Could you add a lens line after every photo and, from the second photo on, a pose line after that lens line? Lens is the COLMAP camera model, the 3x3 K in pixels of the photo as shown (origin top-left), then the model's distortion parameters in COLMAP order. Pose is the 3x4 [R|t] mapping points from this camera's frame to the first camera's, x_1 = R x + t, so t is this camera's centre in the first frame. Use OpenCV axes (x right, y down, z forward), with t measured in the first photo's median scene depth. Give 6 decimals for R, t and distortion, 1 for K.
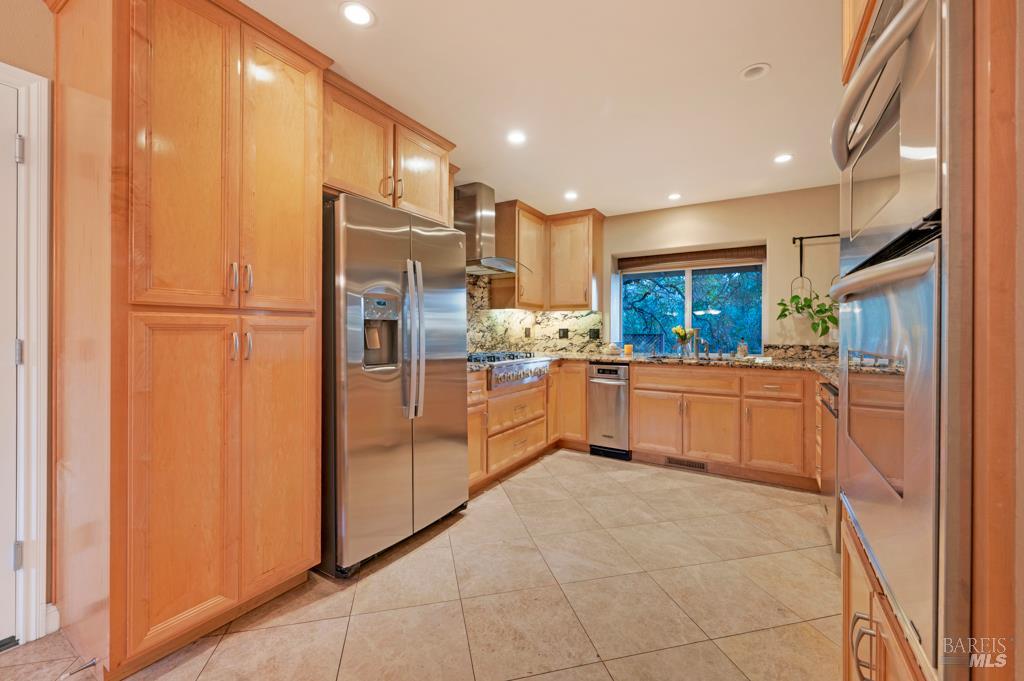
lens RADIAL K [[406.7, 0, 510.9], [0, 406.7, 333.9], [0, 0, 1]] dist [-0.000804, -0.000055]
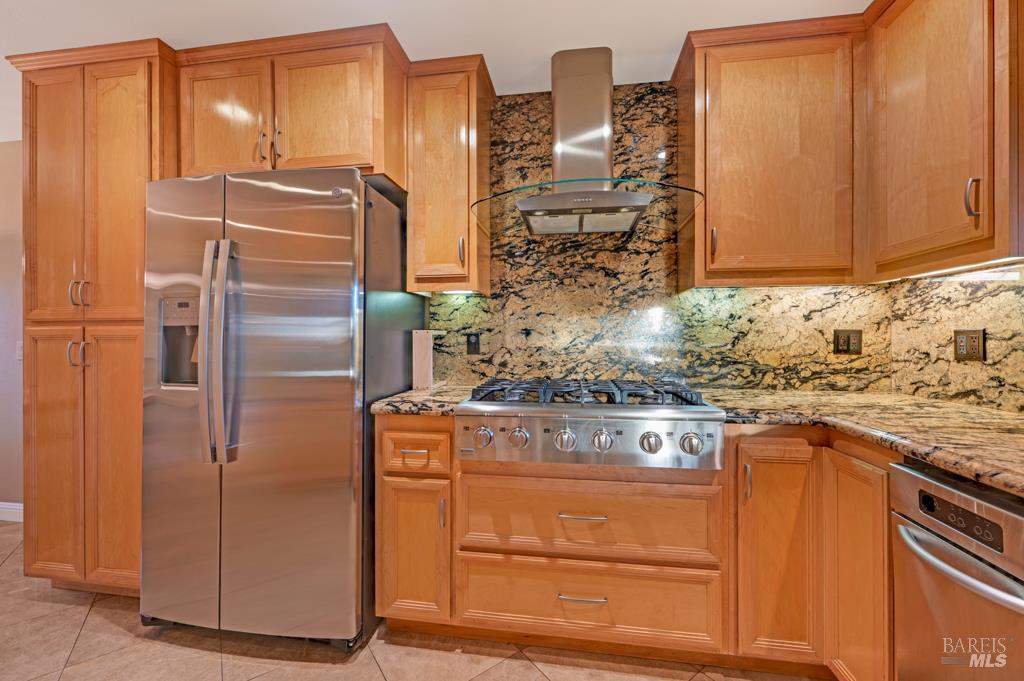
lens RADIAL K [[406.7, 0, 512.9], [0, 406.7, 339.0], [0, 0, 1]] dist [-0.000804, -0.000055]
pose [[0.392870, -0.001220, -0.919593, 0.376111], [-0.003286, 0.999991, -0.002730, -0.005204], [0.919588, 0.004094, 0.392862, 0.739091]]
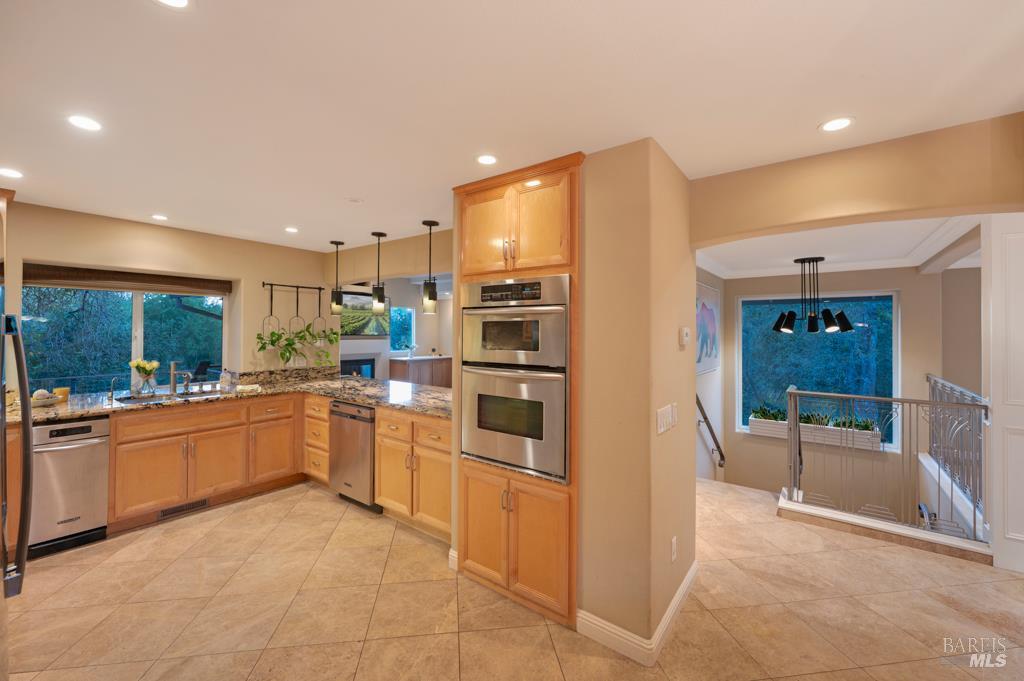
lens RADIAL K [[406.7, 0, 510.0], [0, 406.7, 334.2], [0, 0, 1]] dist [-0.000804, -0.000055]
pose [[0.105589, -0.008283, 0.994375, -0.436002], [0.002503, 0.999964, 0.008063, -0.092930], [-0.994407, 0.001638, 0.105606, 0.152335]]
